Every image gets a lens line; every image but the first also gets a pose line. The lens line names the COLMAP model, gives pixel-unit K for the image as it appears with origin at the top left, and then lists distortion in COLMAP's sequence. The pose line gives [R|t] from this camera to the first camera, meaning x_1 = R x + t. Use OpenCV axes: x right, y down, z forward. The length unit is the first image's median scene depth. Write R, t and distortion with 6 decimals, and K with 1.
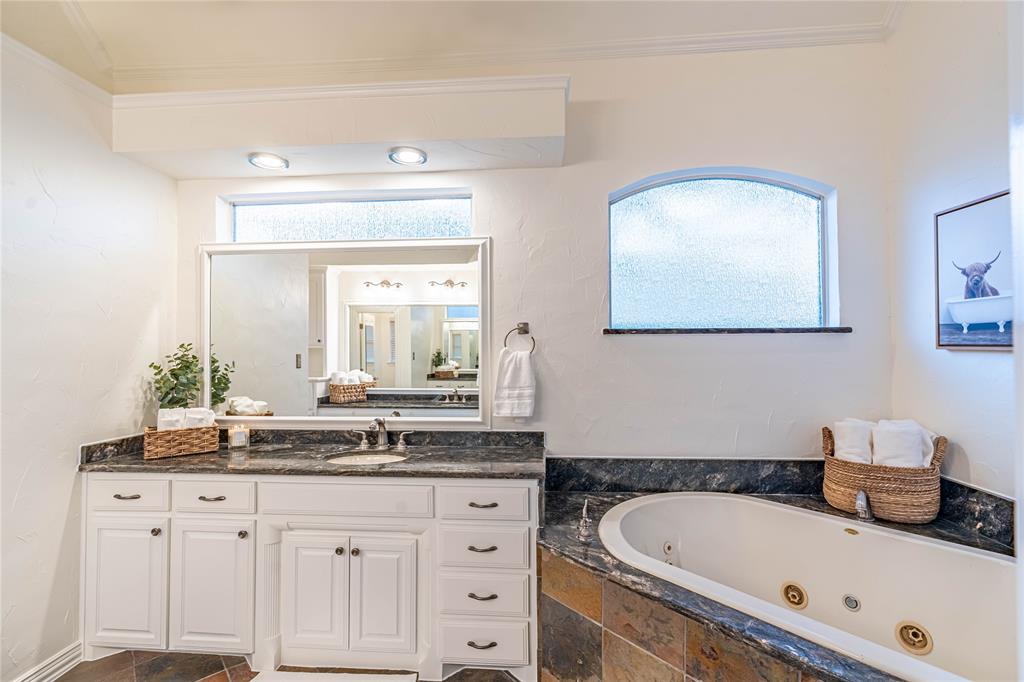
lens RADIAL K [[455.5, 0, 512.0], [0, 455.5, 341.0], [0, 0, 1]] dist [-0.012960, 0.003422]
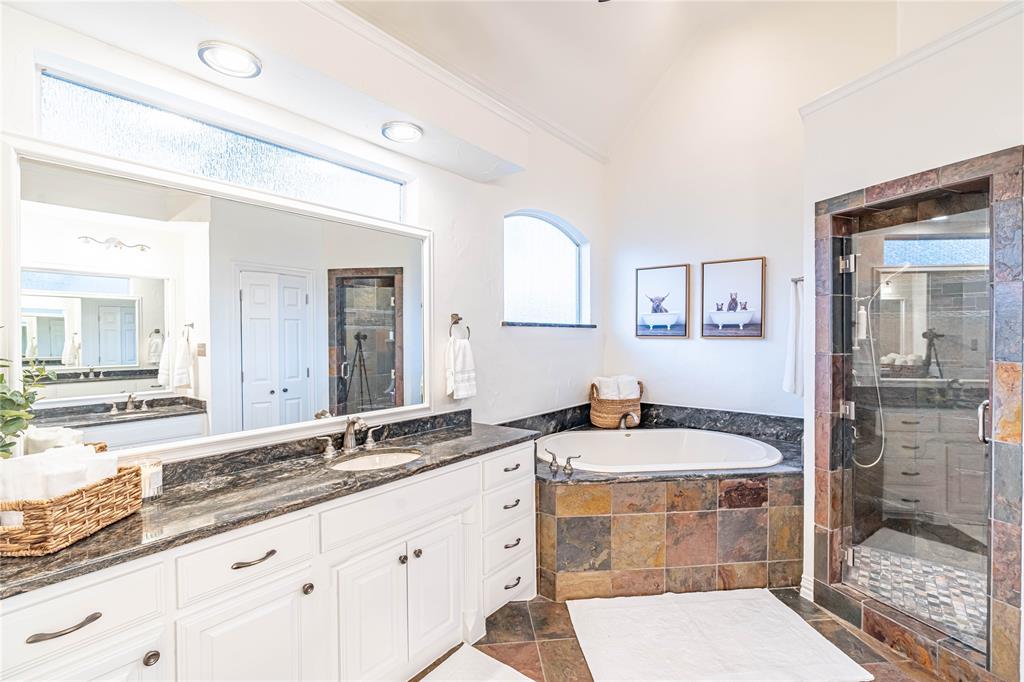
lens RADIAL K [[455.5, 0, 512.0], [0, 455.5, 341.0], [0, 0, 1]] dist [-0.012960, 0.003422]
pose [[0.570068, -0.005926, 0.821576, -0.850261], [-0.015482, 0.999719, 0.017953, 0.005204], [-0.821452, -0.022954, 0.569816, 0.267401]]
